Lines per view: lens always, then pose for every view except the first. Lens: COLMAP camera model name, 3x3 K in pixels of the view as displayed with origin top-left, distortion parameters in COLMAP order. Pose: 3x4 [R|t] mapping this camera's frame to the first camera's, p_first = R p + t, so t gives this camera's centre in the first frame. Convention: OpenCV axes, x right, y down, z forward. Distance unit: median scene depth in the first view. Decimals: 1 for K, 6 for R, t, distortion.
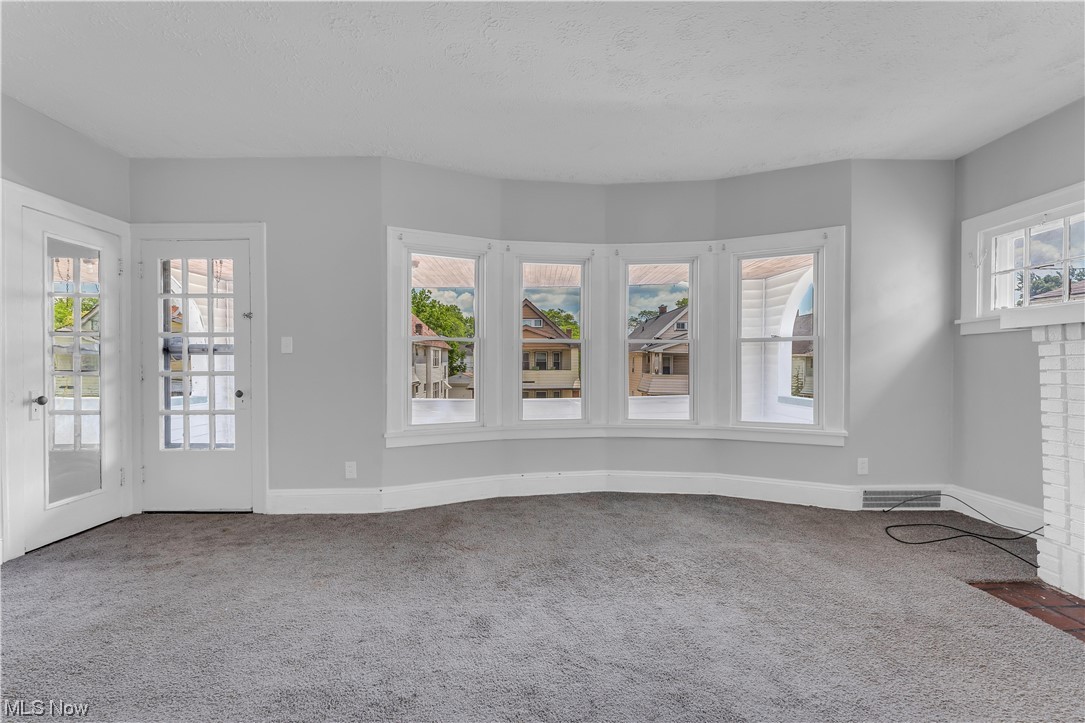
lens RADIAL K [[438.7, 0, 540.2], [0, 438.7, 367.0], [0, 0, 1]] dist [0.000959, -0.000041]
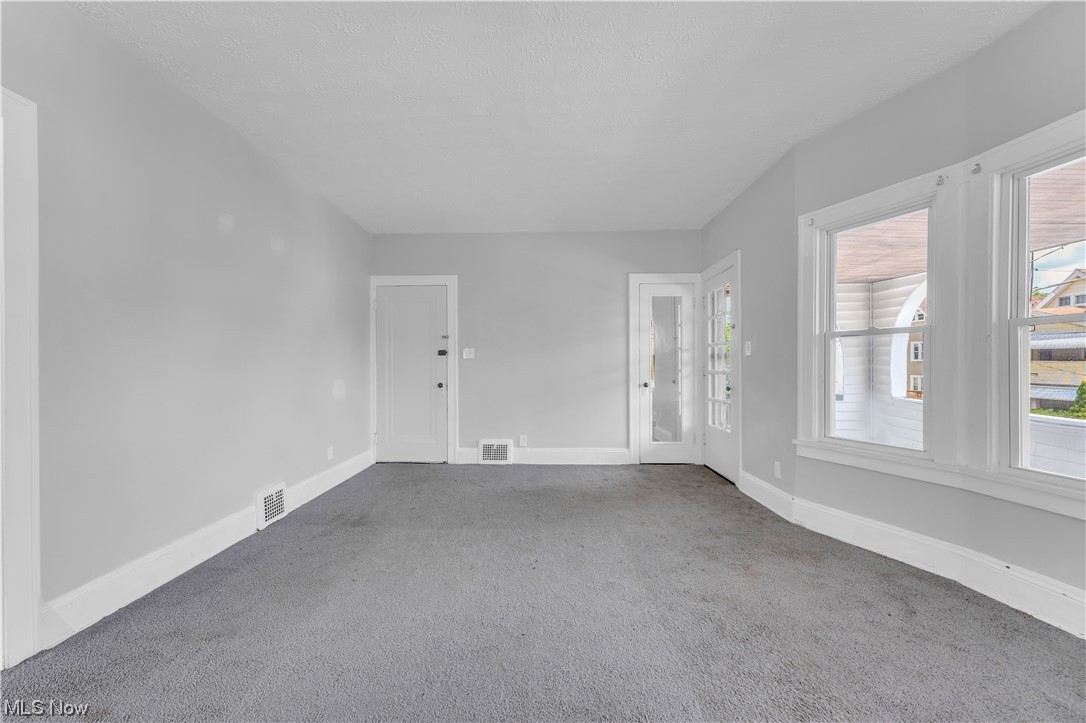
lens RADIAL K [[439.1, 0, 541.3], [0, 439.1, 365.6], [0, 0, 1]] dist [0.000959, -0.000041]
pose [[-0.025199, 0.000185, -0.999682, 0.611558], [-0.003892, 0.999992, 0.000283, -0.004412], [0.999675, 0.003898, -0.025198, 0.495549]]
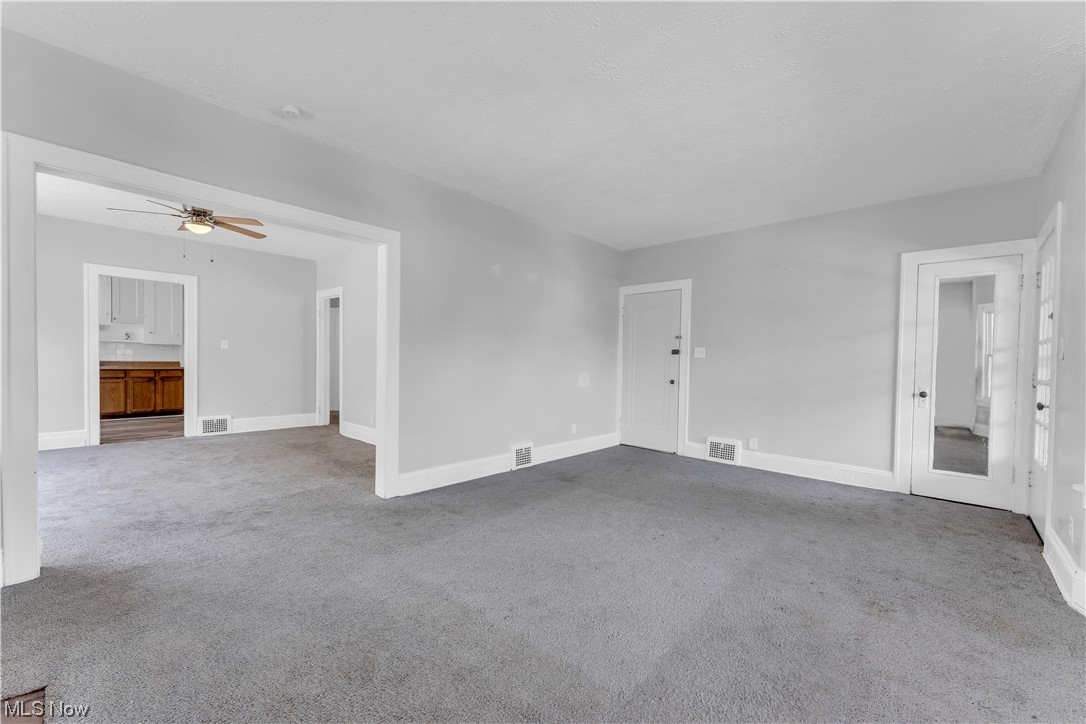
lens RADIAL K [[439.1, 0, 533.5], [0, 439.1, 369.2], [0, 0, 1]] dist [0.000959, -0.000041]
pose [[-0.690387, 0.003352, -0.723433, 0.661653], [-0.022531, 0.999405, 0.026132, -0.014067], [0.723089, 0.034341, -0.689900, 0.880506]]
